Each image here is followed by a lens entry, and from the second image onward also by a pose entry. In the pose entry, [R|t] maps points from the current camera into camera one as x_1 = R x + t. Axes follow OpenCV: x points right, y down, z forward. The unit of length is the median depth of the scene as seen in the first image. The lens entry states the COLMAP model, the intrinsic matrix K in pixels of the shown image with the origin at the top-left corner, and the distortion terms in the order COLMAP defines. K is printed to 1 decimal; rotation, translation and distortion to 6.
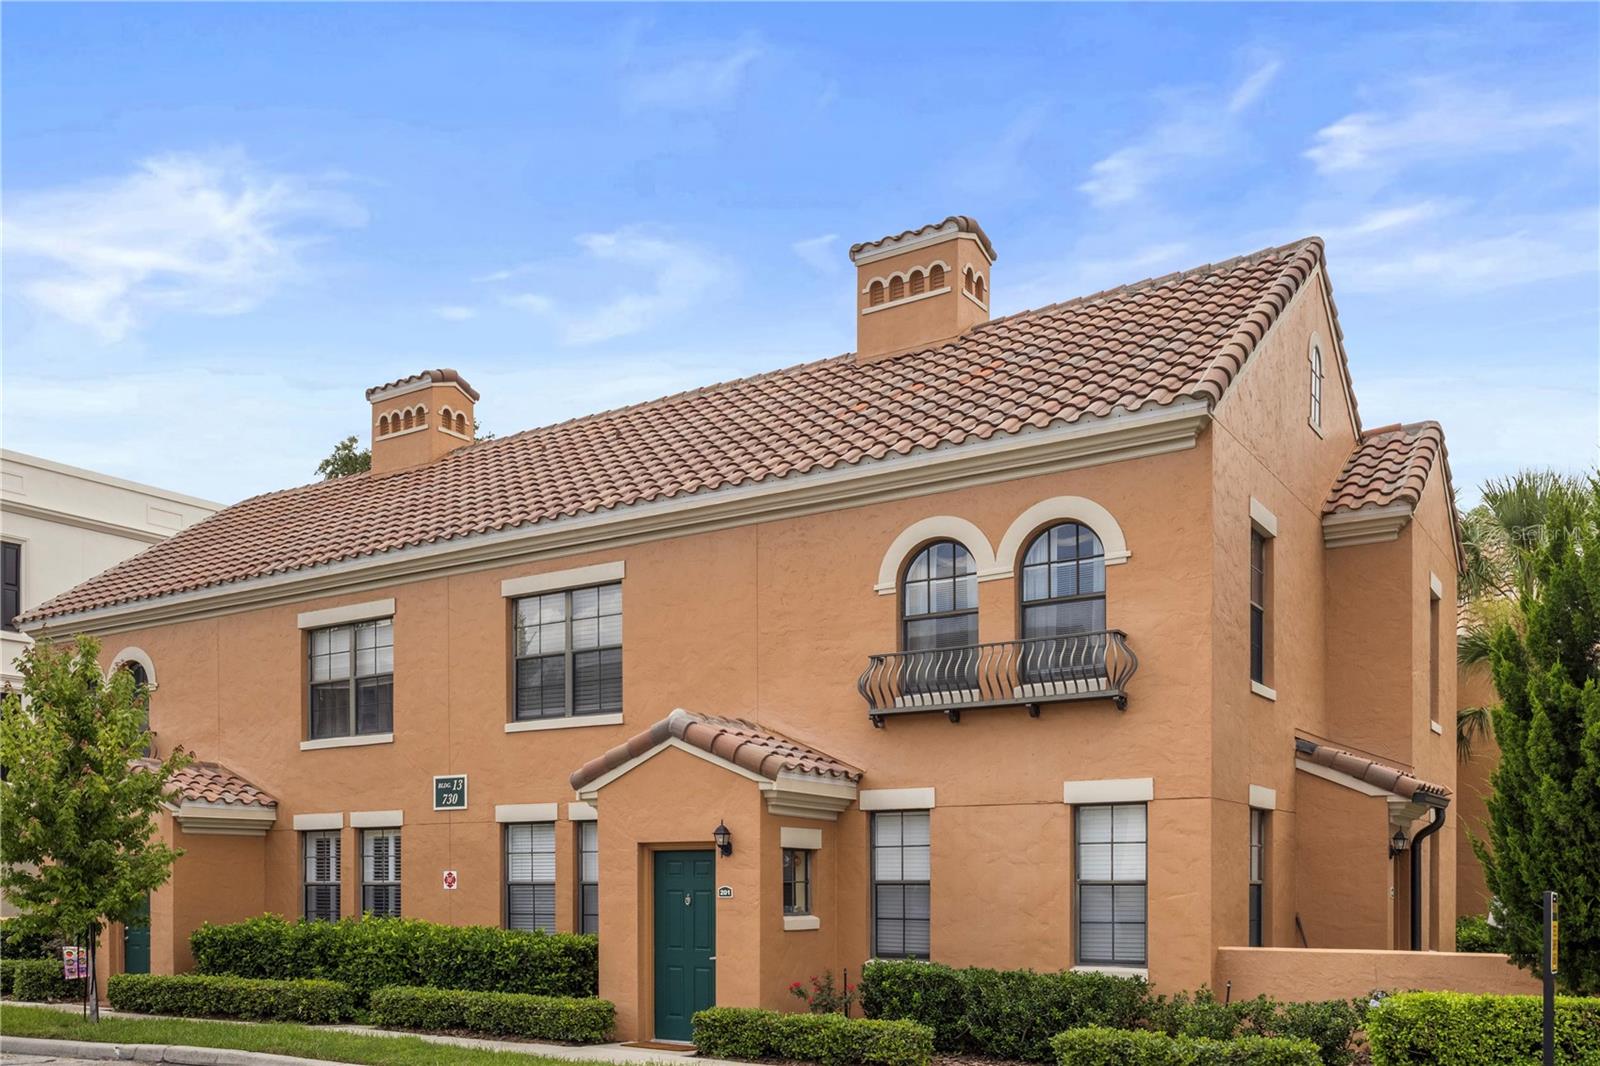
lens RADIAL K [[1338.7, 0, 761.4], [0, 1338.7, 691.1], [0, 0, 1]] dist [-0.000403, 0.011128]
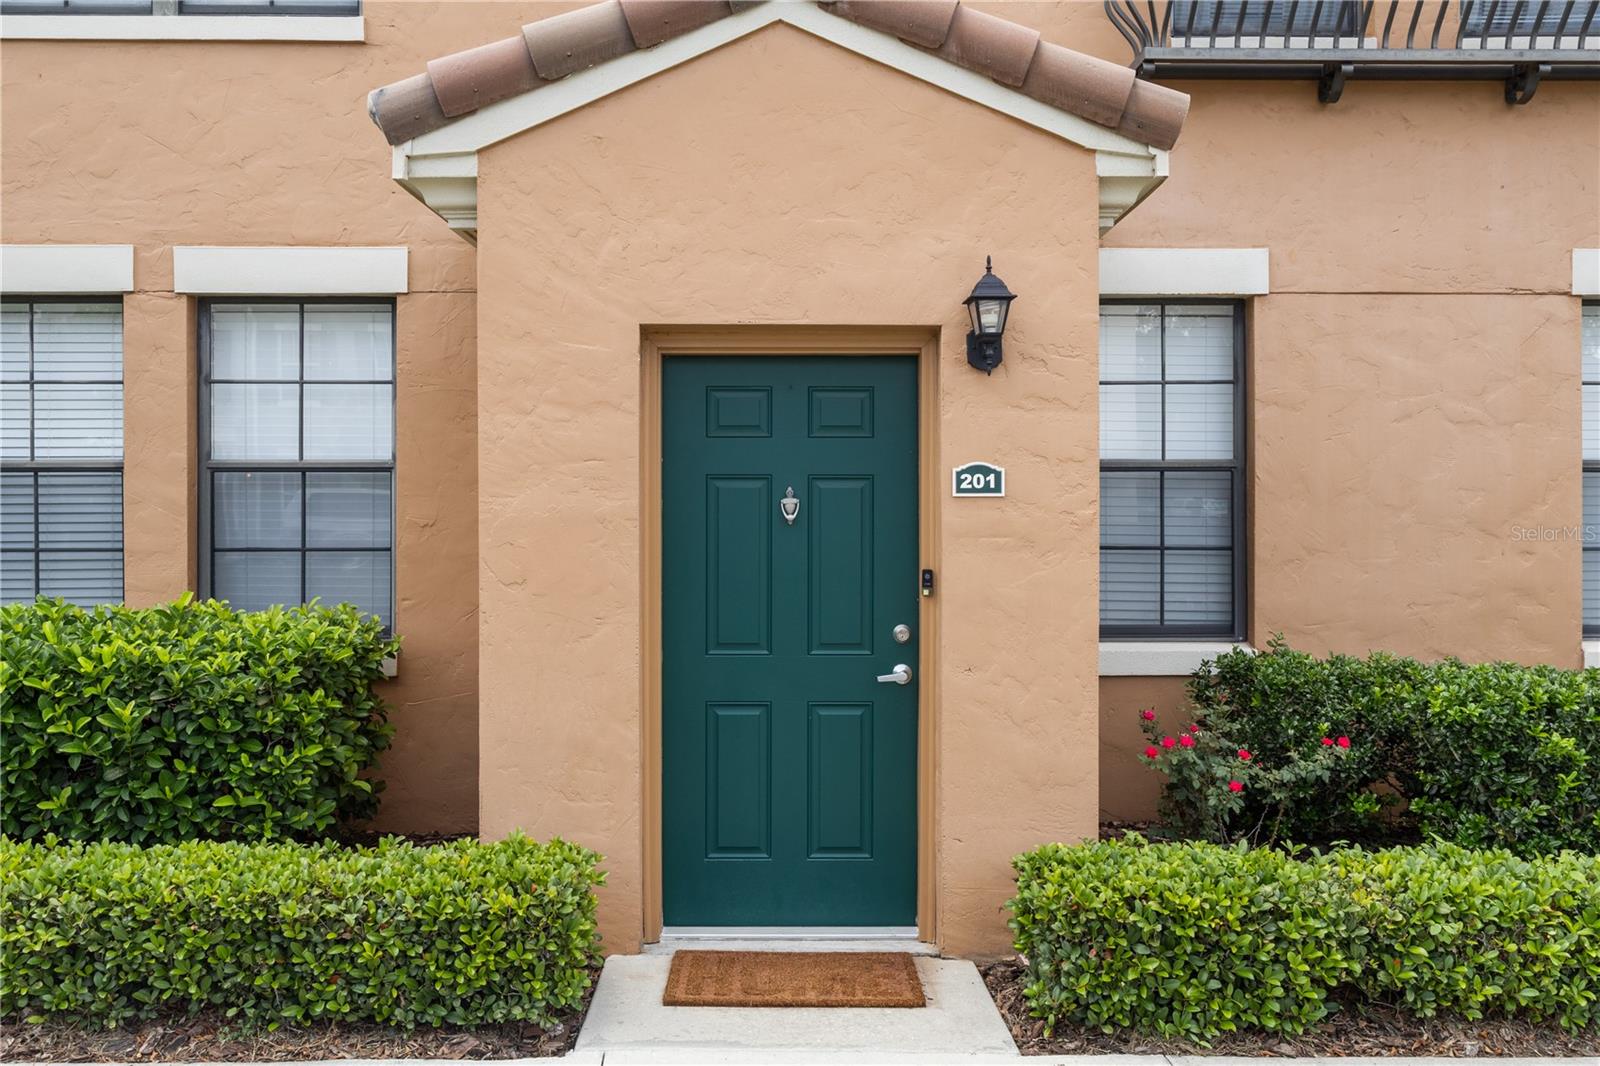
lens RADIAL K [[1338.7, 0, 889.8], [0, 1338.7, 432.8], [0, 0, 1]] dist [-0.000403, 0.011128]
pose [[0.840875, 0.026091, 0.540601, -0.204802], [-0.077836, 0.994284, 0.073083, 0.107296], [-0.535604, -0.103531, 0.838099, 0.681231]]
